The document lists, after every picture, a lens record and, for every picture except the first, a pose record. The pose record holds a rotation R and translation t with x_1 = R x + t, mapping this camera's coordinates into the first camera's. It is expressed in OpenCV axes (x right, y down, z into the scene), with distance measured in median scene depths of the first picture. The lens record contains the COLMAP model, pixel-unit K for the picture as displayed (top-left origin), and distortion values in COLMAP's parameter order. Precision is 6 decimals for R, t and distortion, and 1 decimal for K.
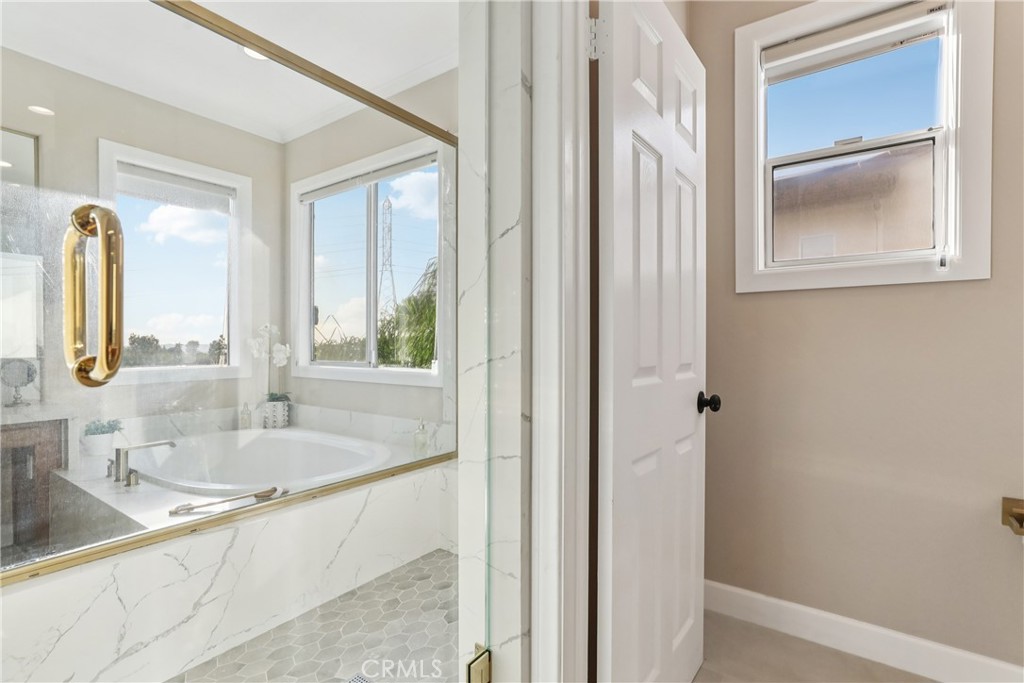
lens RADIAL K [[479.9, 0, 522.0], [0, 479.9, 341.7], [0, 0, 1]] dist [-0.026589, 0.011611]
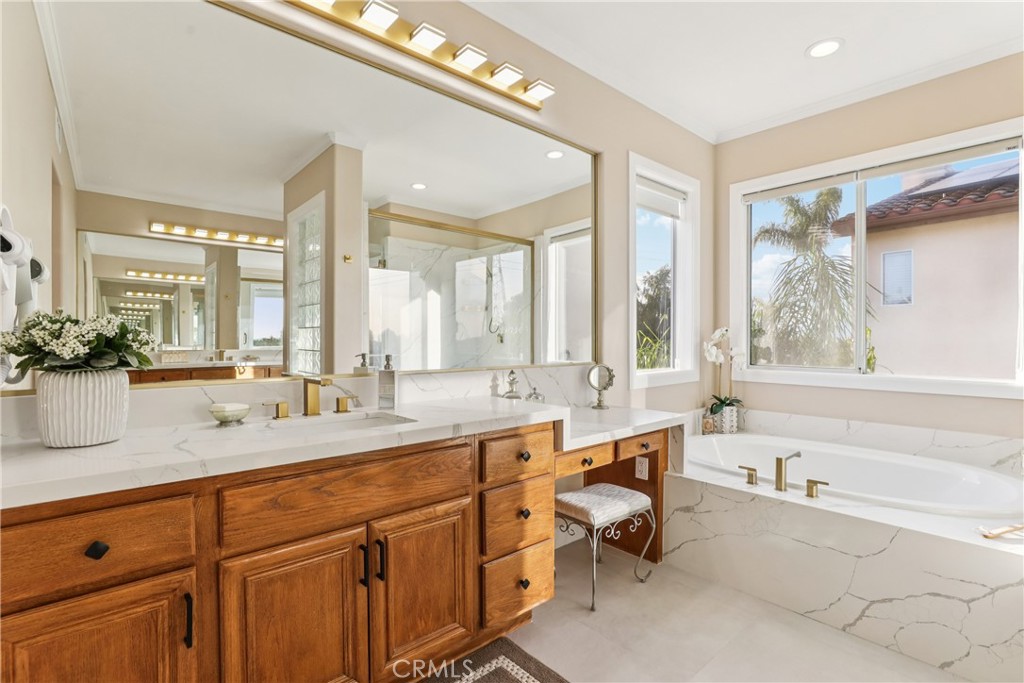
lens RADIAL K [[479.9, 0, 514.4], [0, 479.9, 340.1], [0, 0, 1]] dist [-0.026589, 0.011611]
pose [[0.974734, 0.002265, -0.223357, -0.721637], [-0.001461, 0.999992, 0.003769, -0.014411], [0.223364, -0.003348, 0.974729, -0.061676]]
